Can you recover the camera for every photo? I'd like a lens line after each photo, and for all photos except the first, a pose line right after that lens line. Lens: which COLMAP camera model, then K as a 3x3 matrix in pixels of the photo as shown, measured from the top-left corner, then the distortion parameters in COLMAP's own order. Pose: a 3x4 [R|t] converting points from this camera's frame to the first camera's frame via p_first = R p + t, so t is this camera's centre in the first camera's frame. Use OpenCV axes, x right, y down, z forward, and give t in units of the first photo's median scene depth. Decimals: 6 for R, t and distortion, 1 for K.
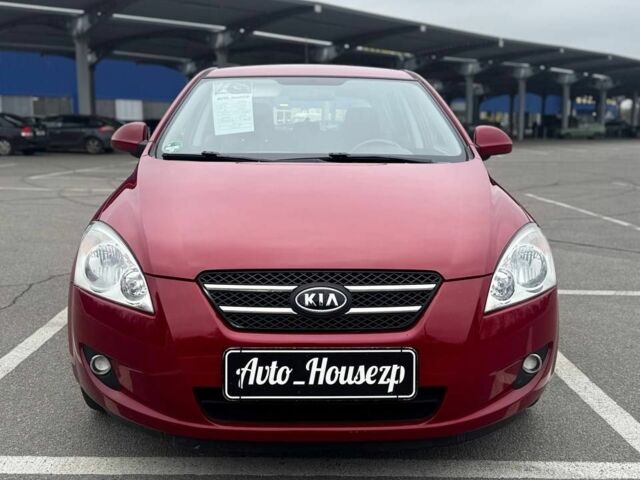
lens RADIAL K [[666.1, 0, 318.5], [0, 666.1, 237.8], [0, 0, 1]] dist [0.032197, 0.000000]
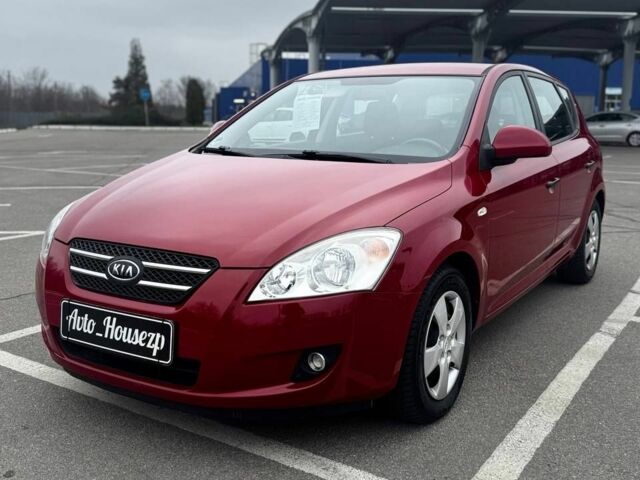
lens RADIAL K [[666.1, 0, 317.7], [0, 666.1, 239.7], [0, 0, 1]] dist [0.032197, 0.000000]
pose [[0.846593, 0.097204, -0.523289, 0.924829], [-0.092597, 0.995087, 0.035037, -0.036099], [0.524124, 0.018793, 0.851435, 0.156757]]
